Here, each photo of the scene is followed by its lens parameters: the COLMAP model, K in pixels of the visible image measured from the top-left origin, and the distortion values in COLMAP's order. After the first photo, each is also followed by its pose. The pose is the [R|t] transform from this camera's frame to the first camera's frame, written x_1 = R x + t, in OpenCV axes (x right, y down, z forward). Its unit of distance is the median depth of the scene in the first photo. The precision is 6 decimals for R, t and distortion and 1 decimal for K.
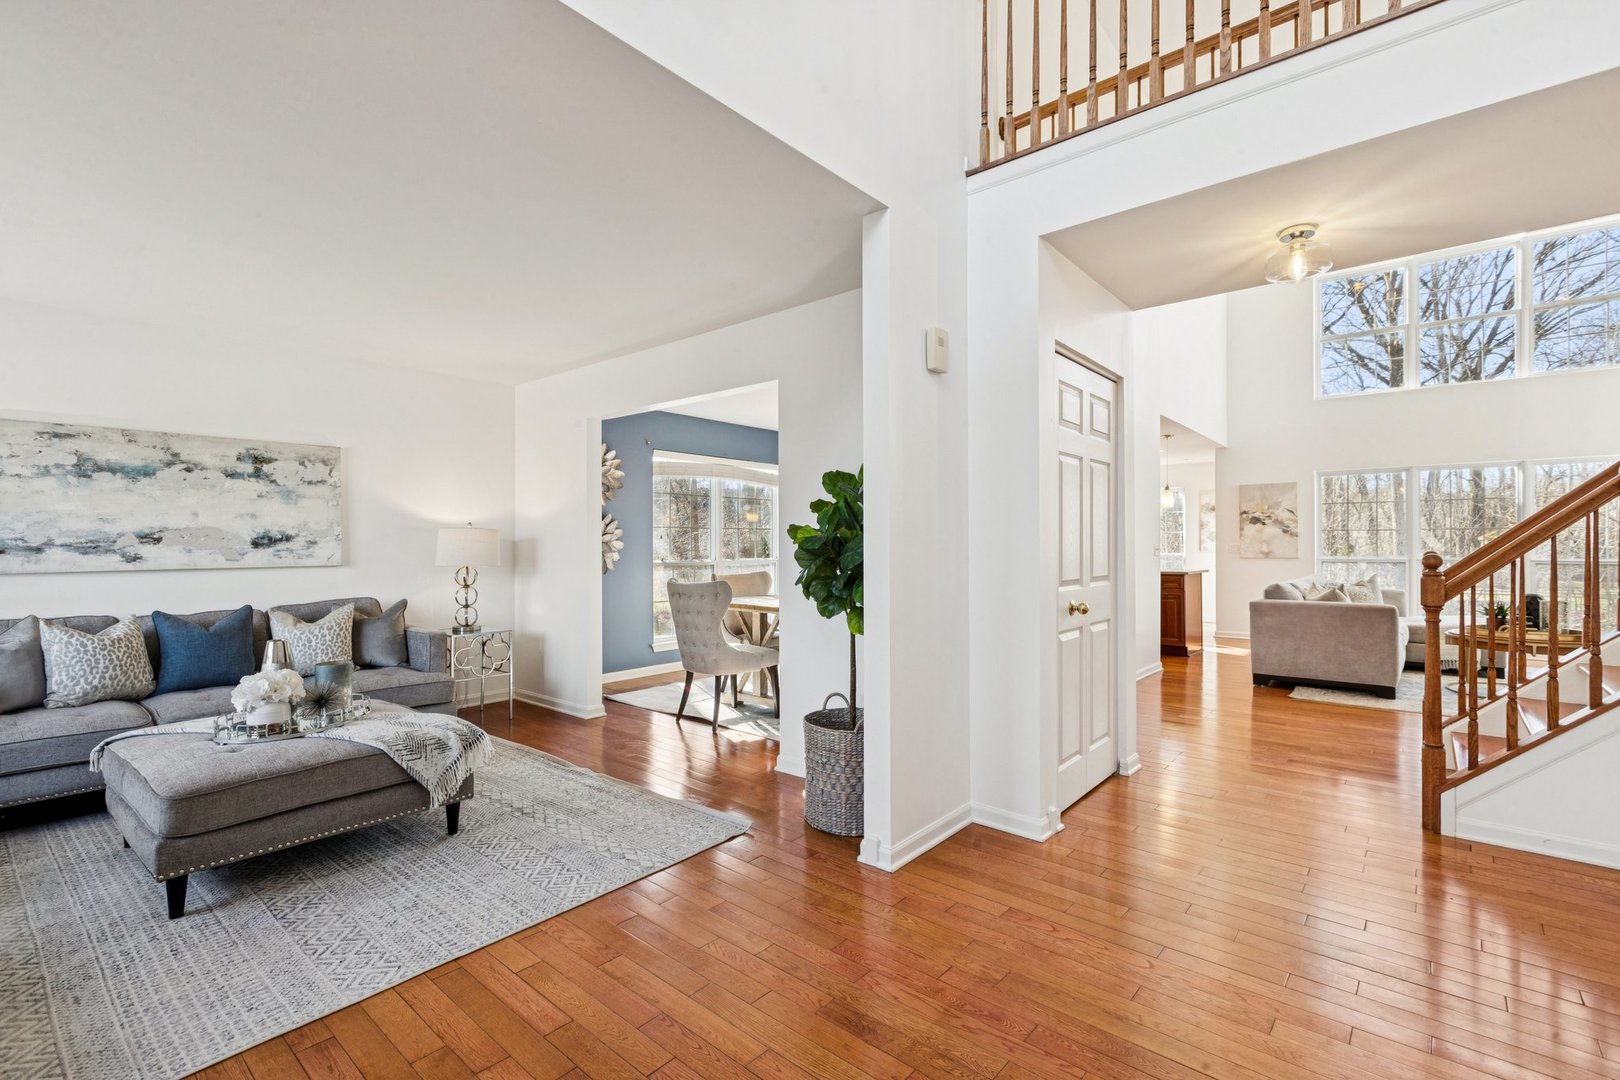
lens RADIAL K [[732.2, 0, 822.4], [0, 732.2, 545.5], [0, 0, 1]] dist [0.006792, -0.001486]
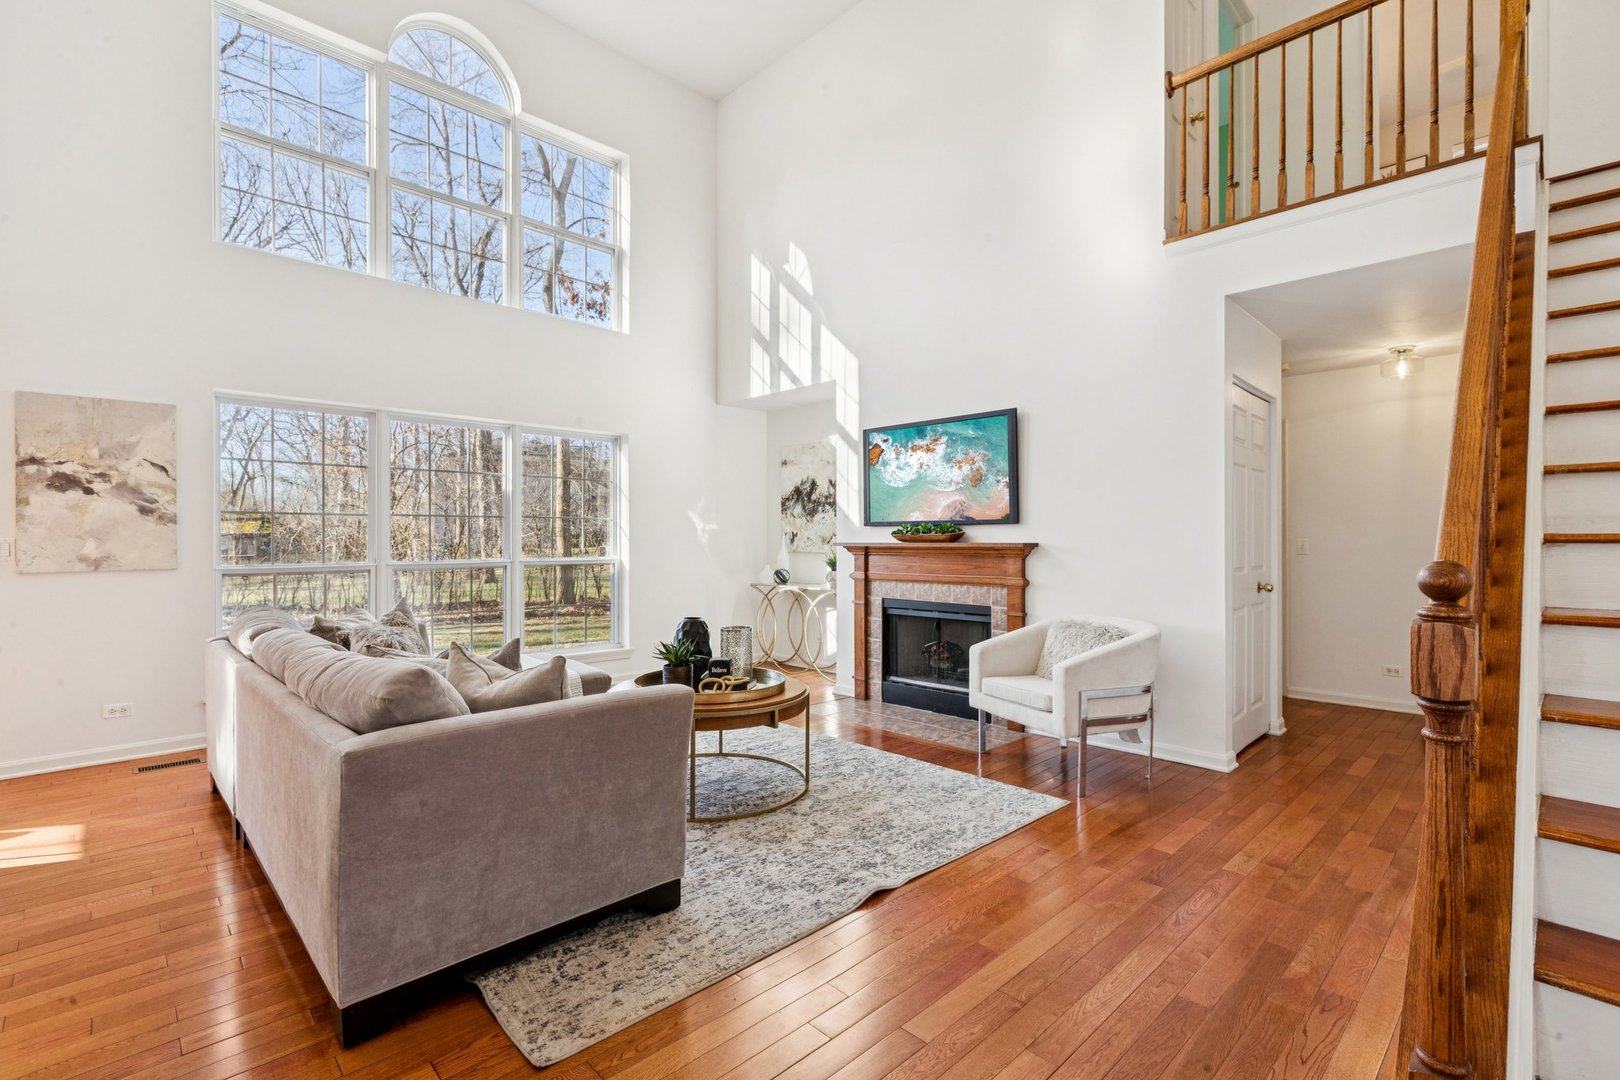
lens RADIAL K [[732.2, 0, 797.9], [0, 732.2, 523.0], [0, 0, 1]] dist [0.006792, -0.001486]
pose [[0.108827, 0.016144, 0.993930, 0.427902], [0.005474, 0.999843, -0.016839, -0.003803], [-0.994046, 0.007273, 0.108721, 1.041871]]
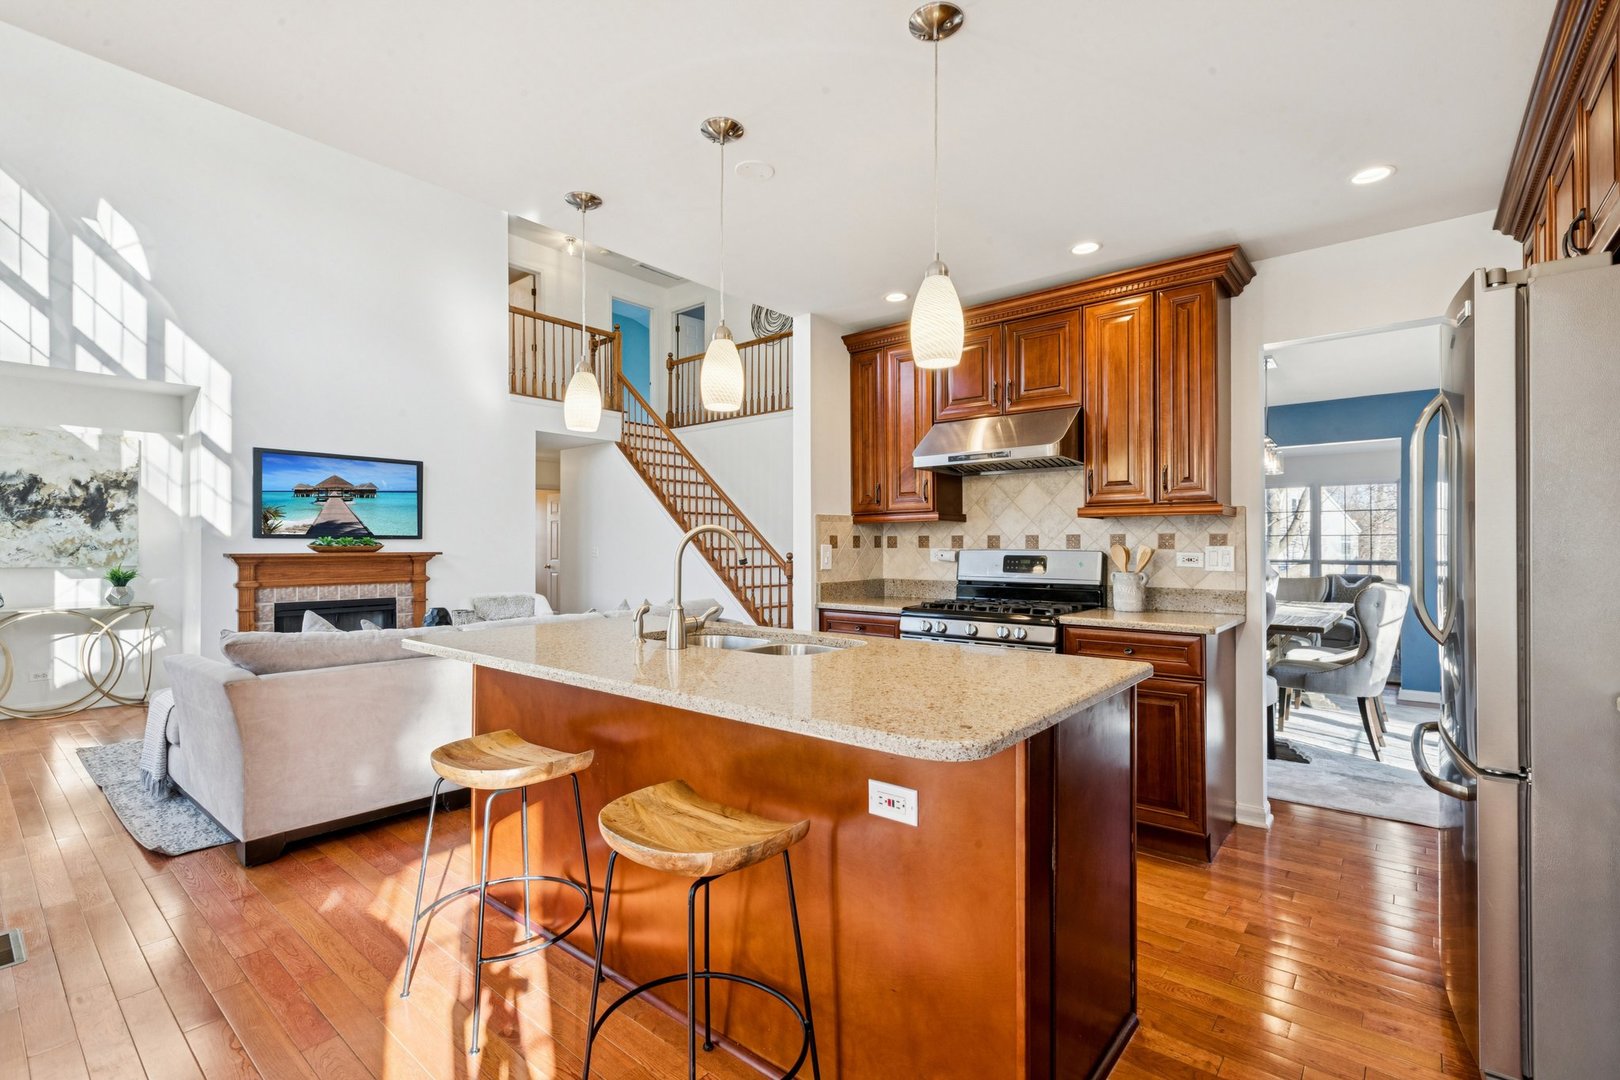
lens RADIAL K [[732.2, 0, 814.2], [0, 732.2, 551.4], [0, 0, 1]] dist [0.006792, -0.001486]
pose [[-0.999999, -0.001539, -0.000421, 0.642530], [-0.001541, 0.999979, 0.006342, -0.004341], [0.000411, 0.006342, -0.999980, 2.288178]]
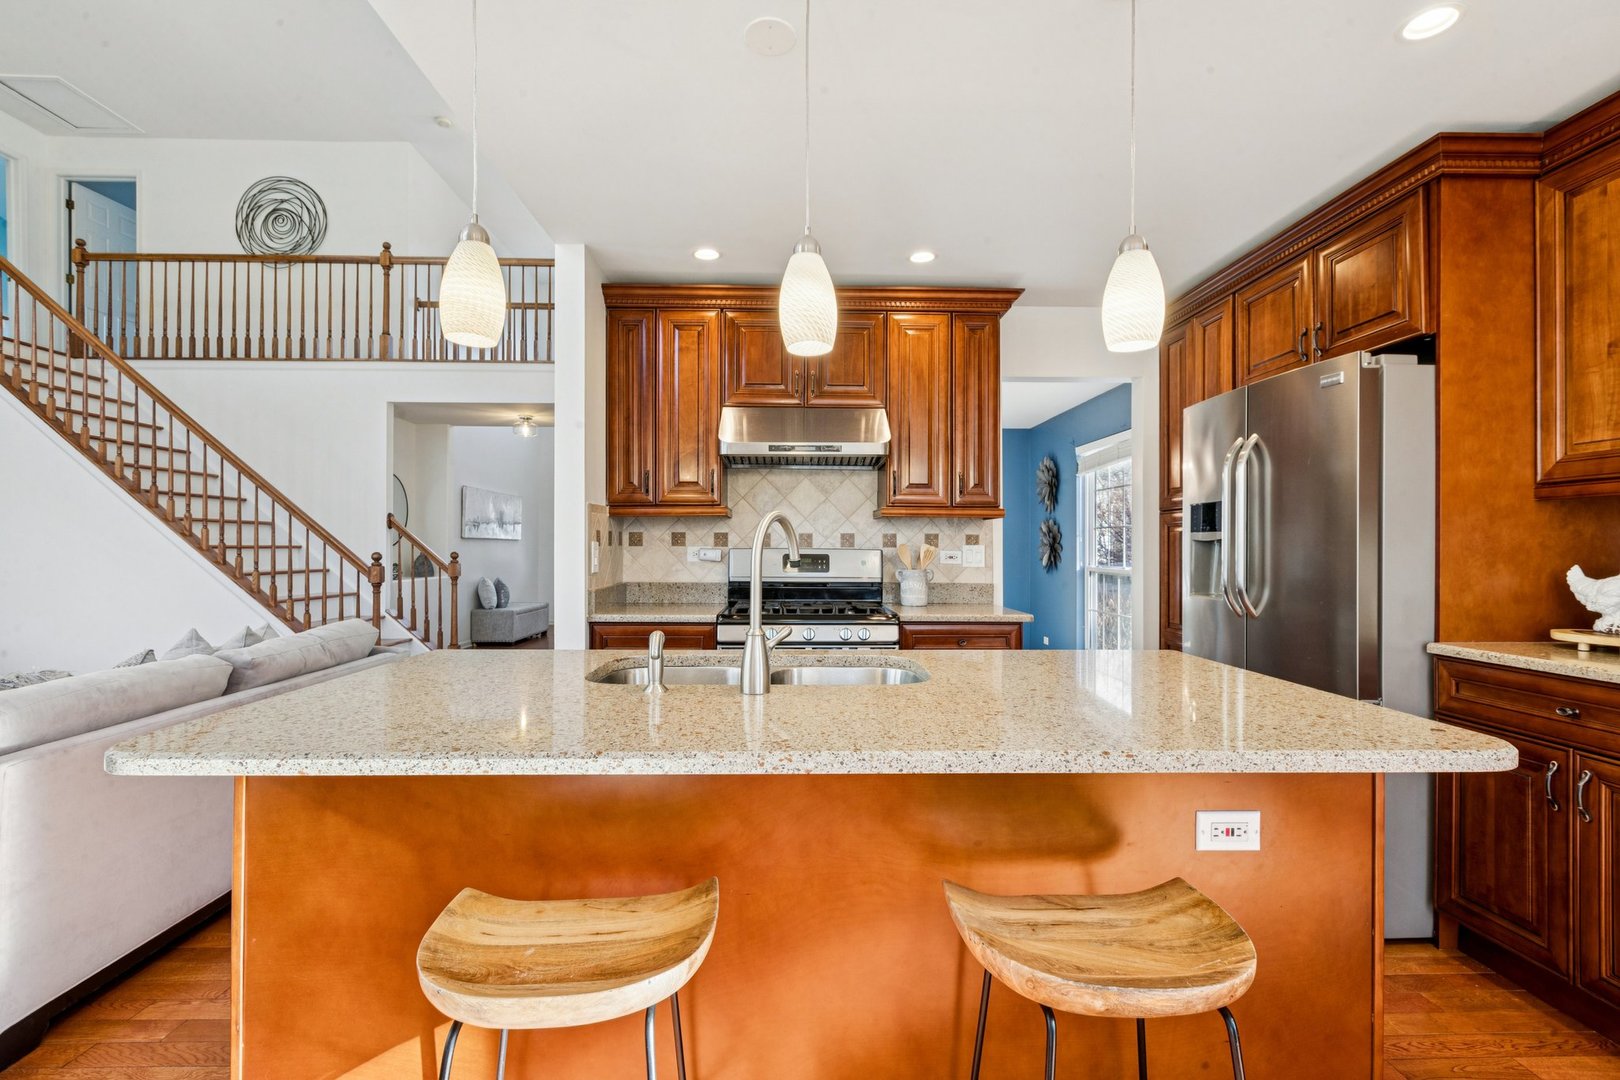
lens RADIAL K [[732.2, 0, 811.8], [0, 732.2, 541.9], [0, 0, 1]] dist [0.006792, -0.001486]
pose [[-0.754334, -0.007468, -0.656449, 0.920336], [-0.003949, 0.999969, -0.006838, -0.002840], [0.656479, -0.002566, -0.754340, 2.077514]]
